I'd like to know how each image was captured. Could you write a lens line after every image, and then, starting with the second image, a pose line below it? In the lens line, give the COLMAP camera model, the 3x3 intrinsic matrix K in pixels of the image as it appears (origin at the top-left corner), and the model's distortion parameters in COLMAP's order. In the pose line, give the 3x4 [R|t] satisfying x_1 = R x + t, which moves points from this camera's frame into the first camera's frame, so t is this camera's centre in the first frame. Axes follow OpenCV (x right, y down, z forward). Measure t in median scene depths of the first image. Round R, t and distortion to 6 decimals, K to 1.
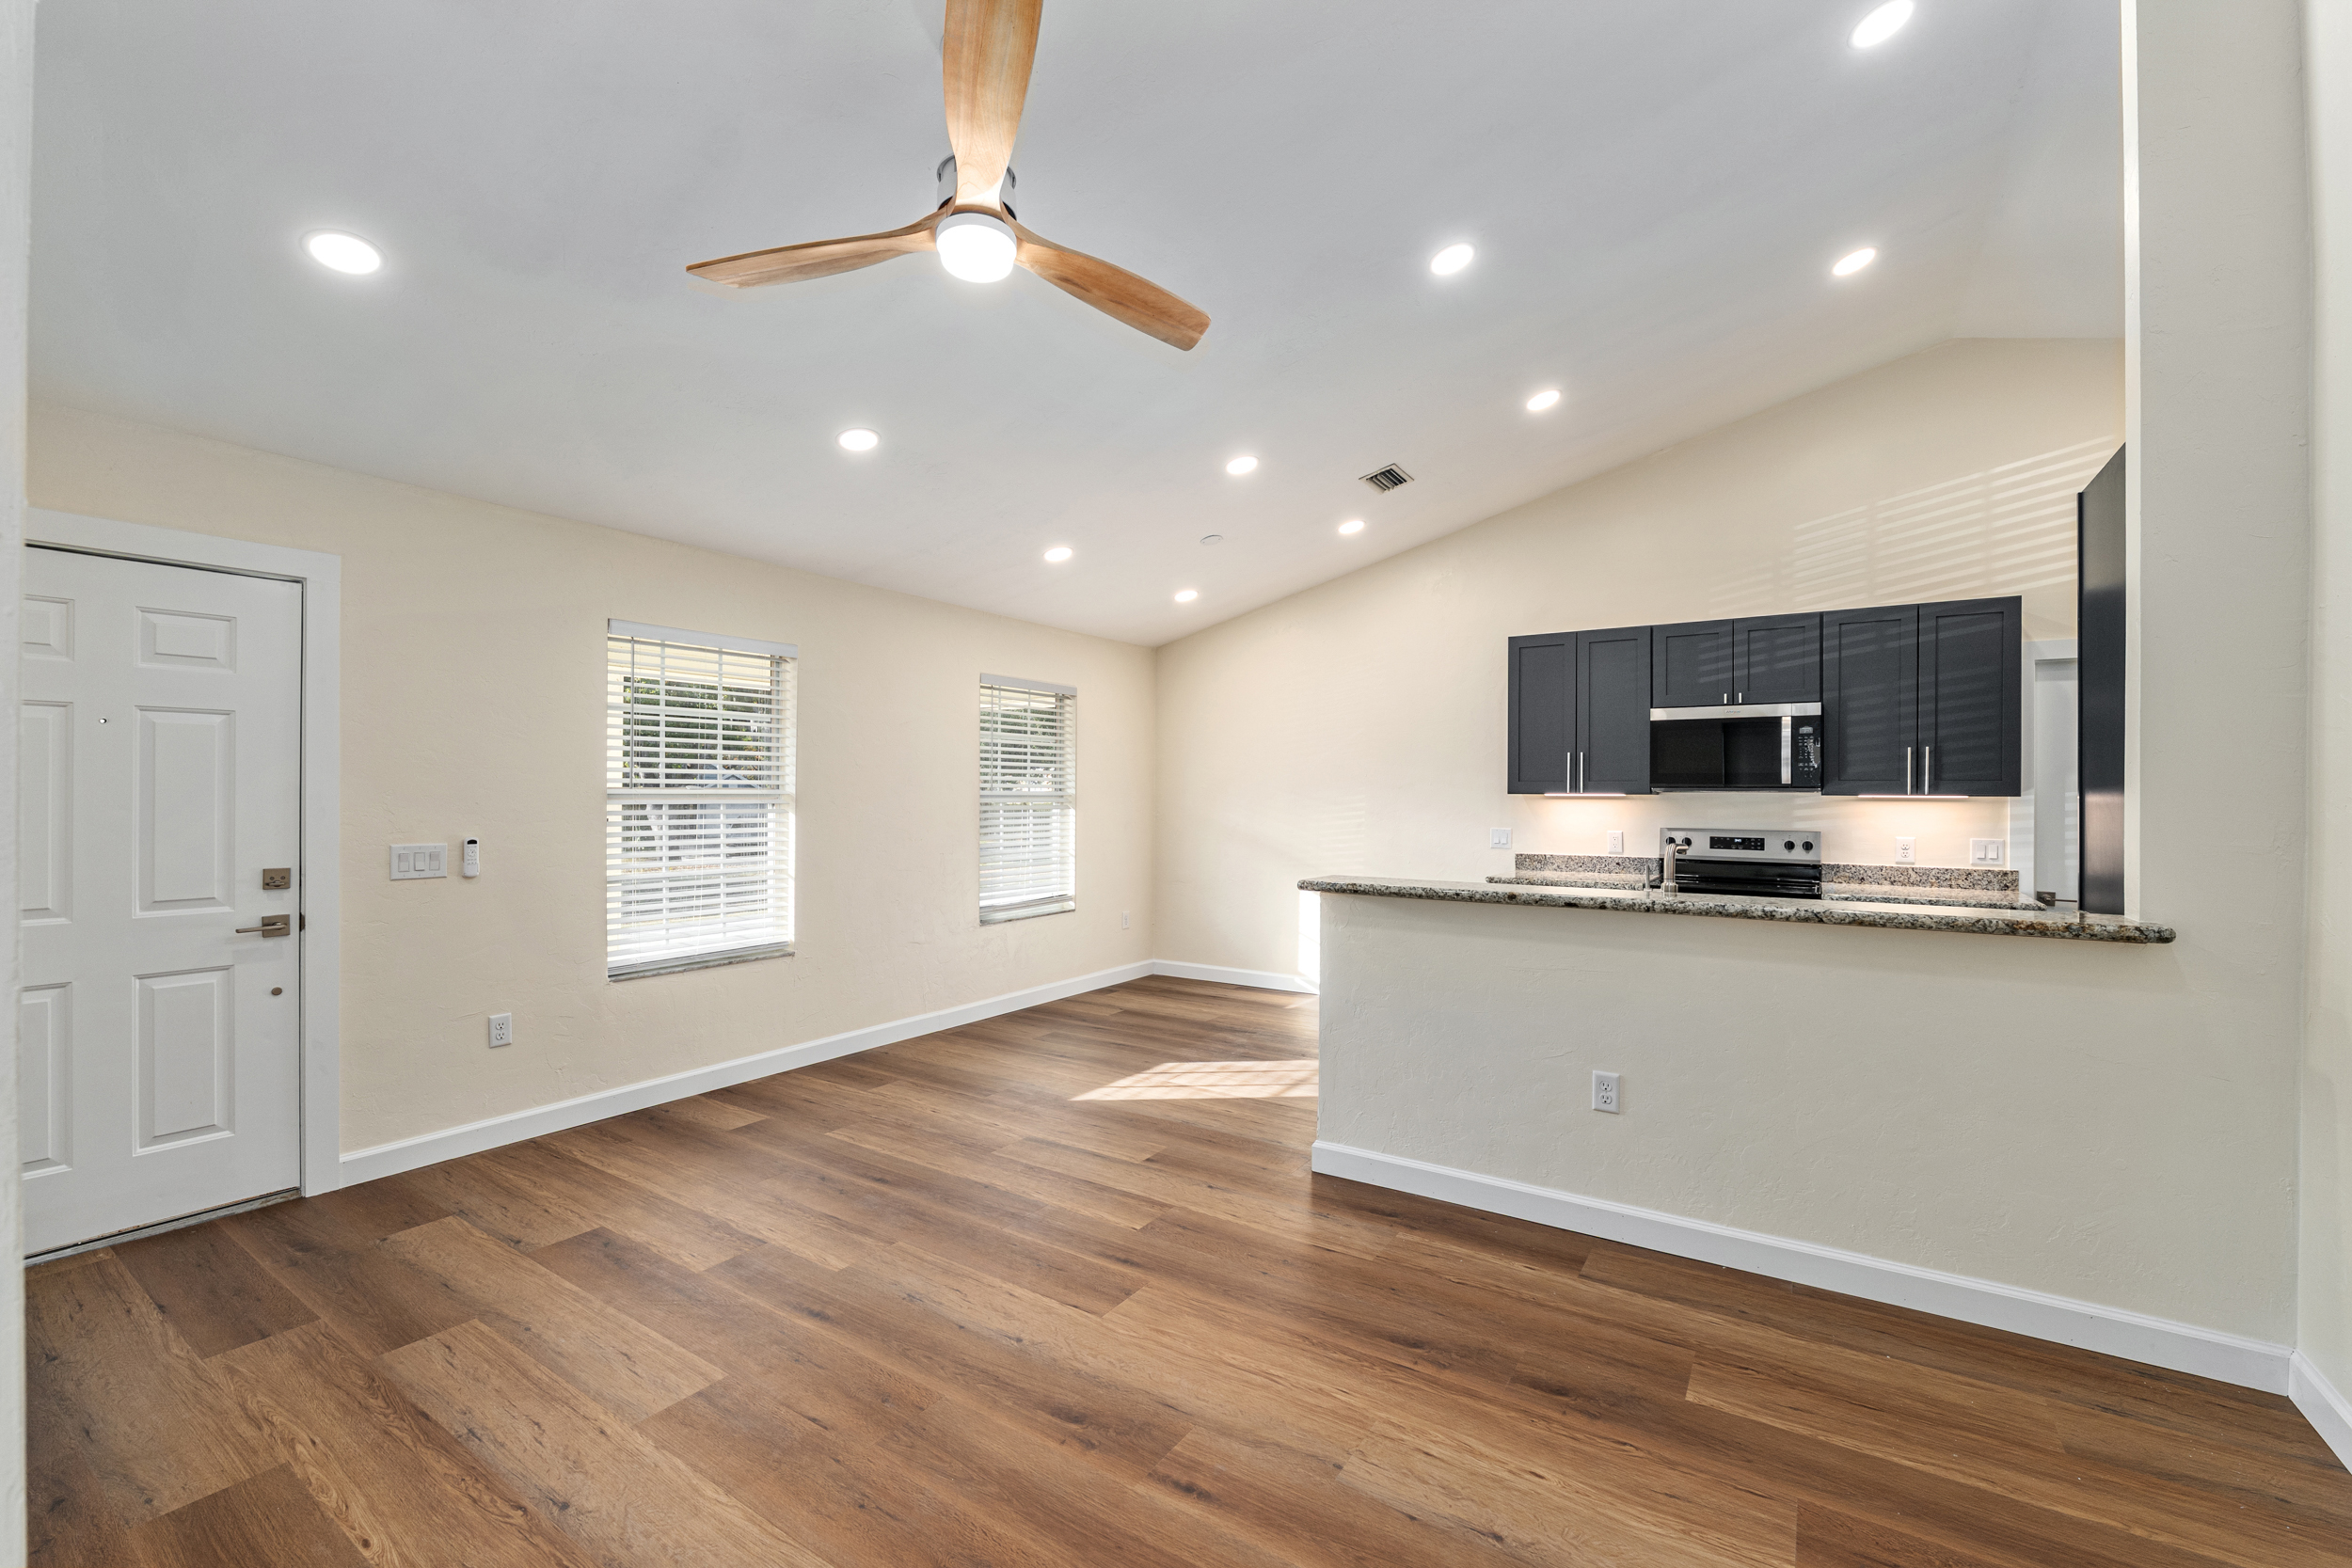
lens RADIAL K [[971.0, 0, 1174.0], [0, 971.0, 787.1], [0, 0, 1]] dist [-0.016294, 0.000558]
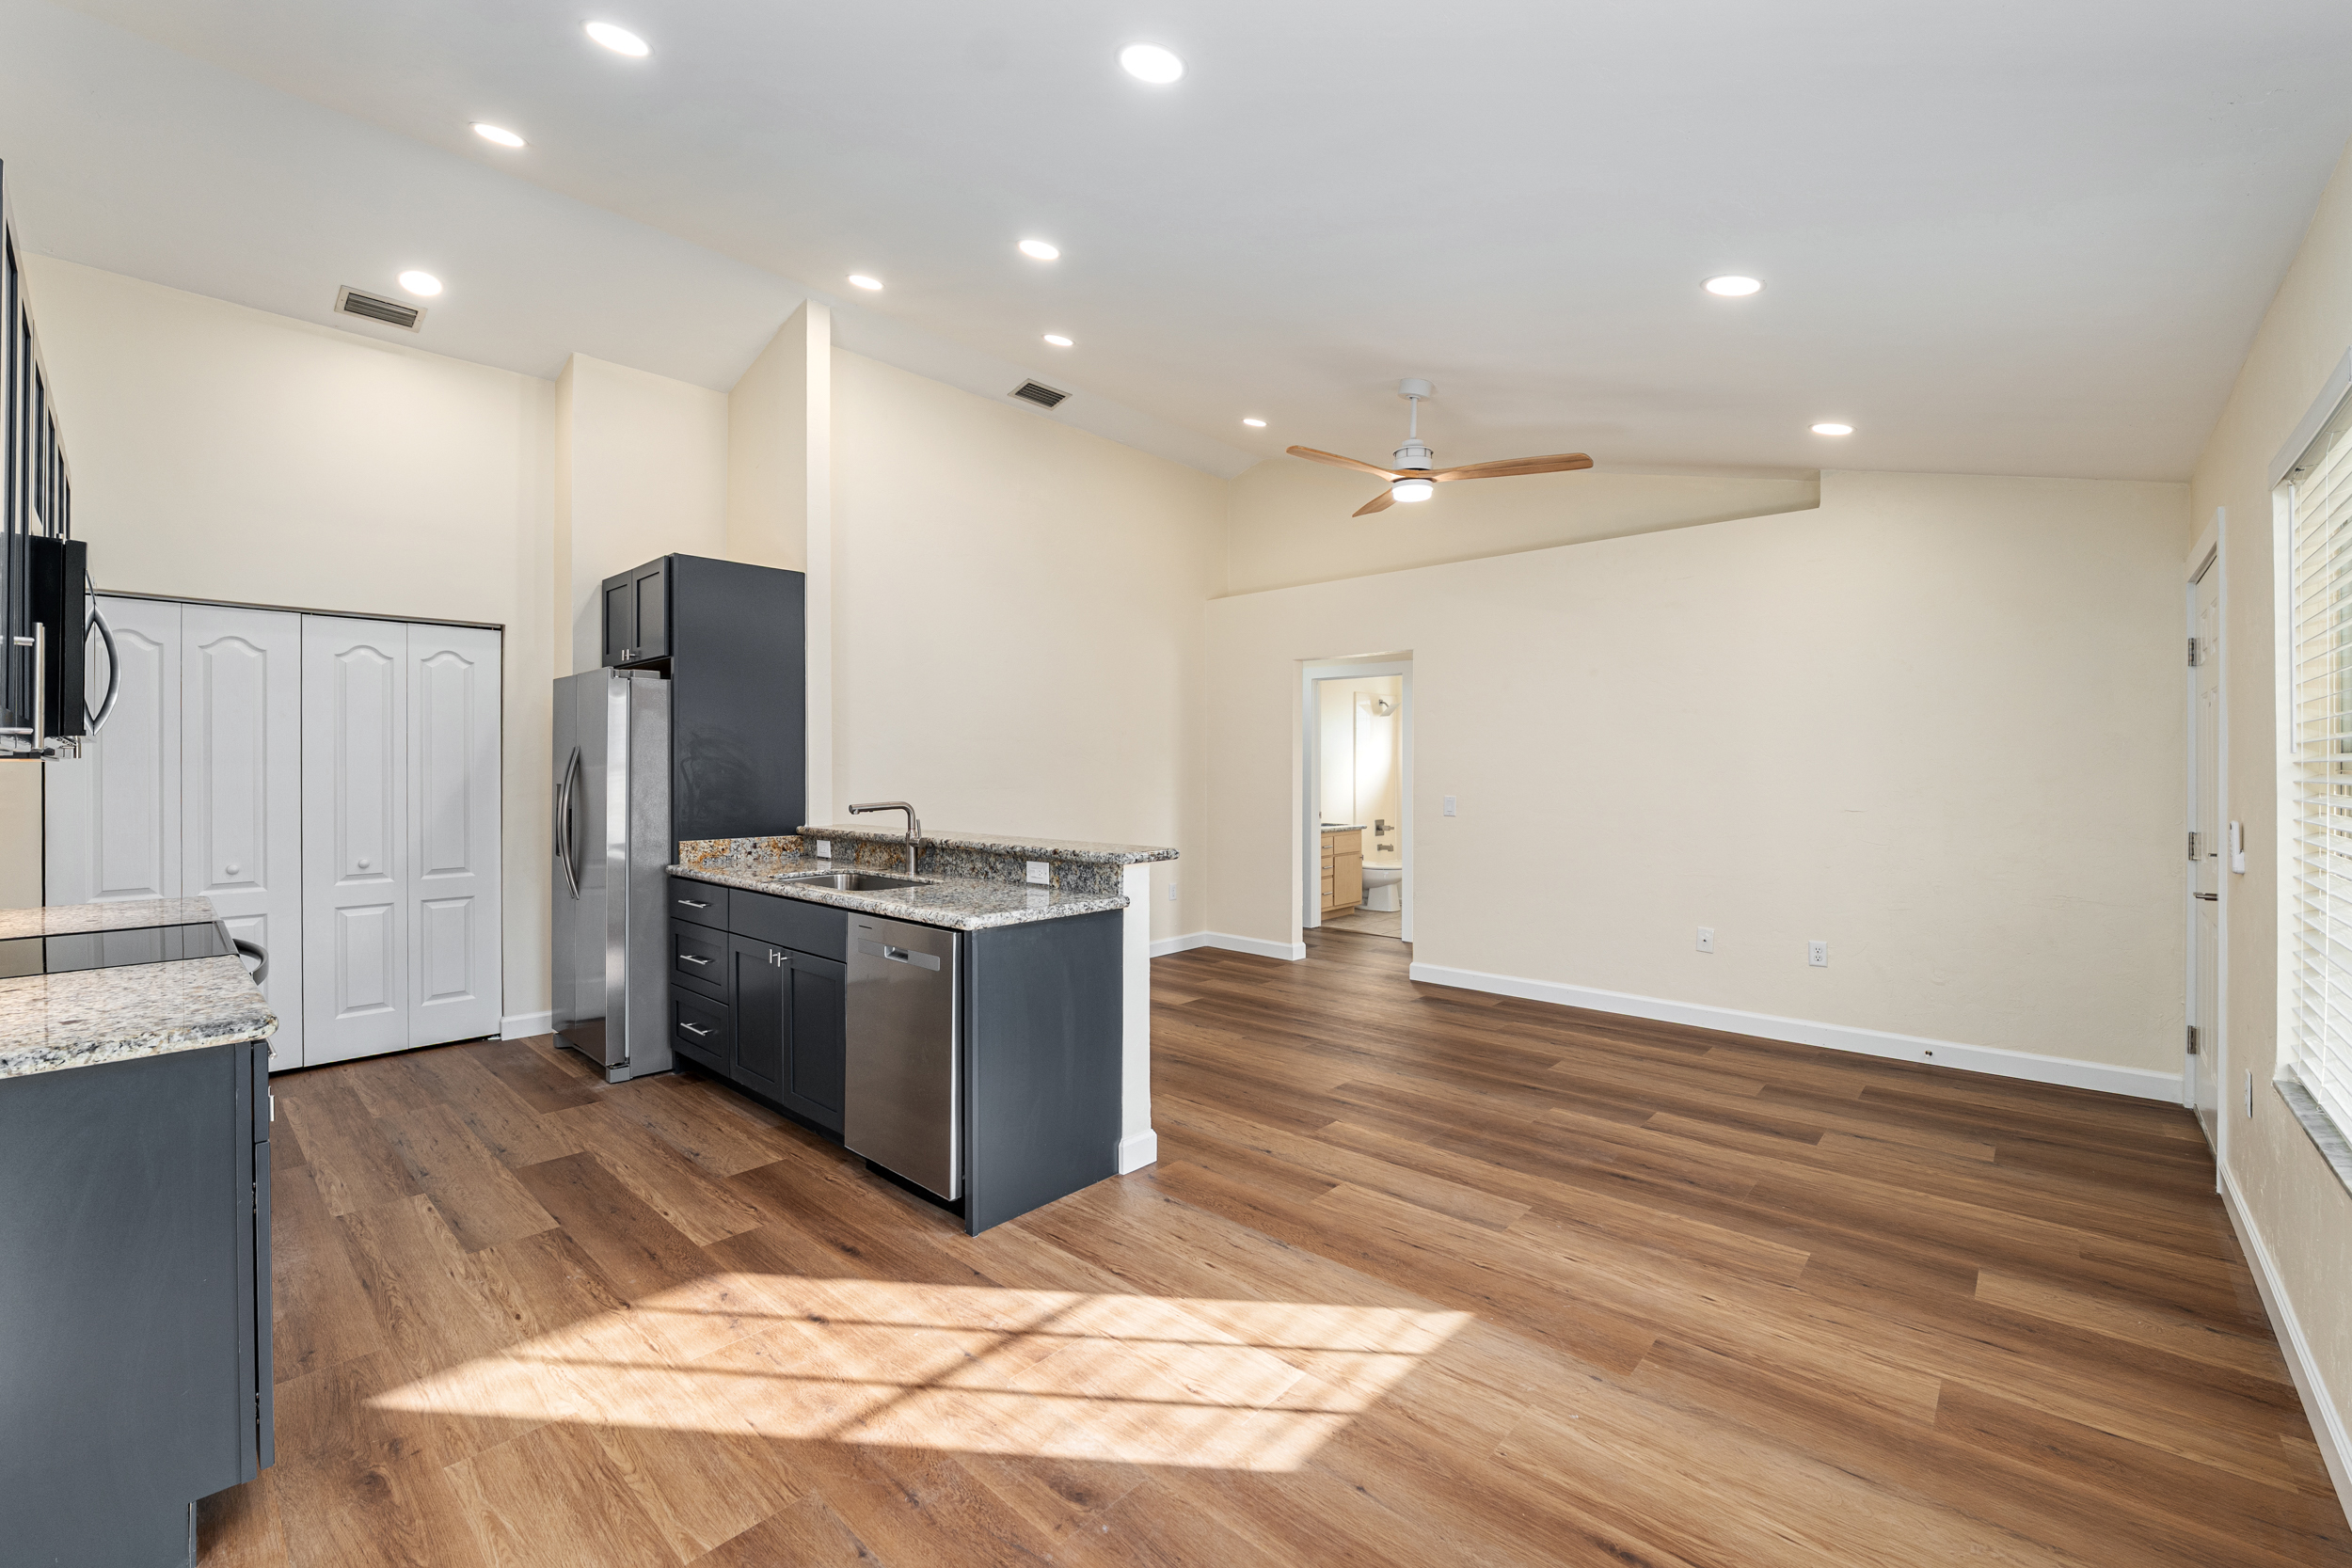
lens RADIAL K [[971.0, 0, 1161.7], [0, 971.0, 770.2], [0, 0, 1]] dist [-0.016294, 0.000558]
pose [[-0.985574, -0.003823, 0.169203, -0.015966], [-0.004946, 0.999968, -0.006219, 0.016827], [-0.169174, -0.006966, -0.985562, 1.482495]]
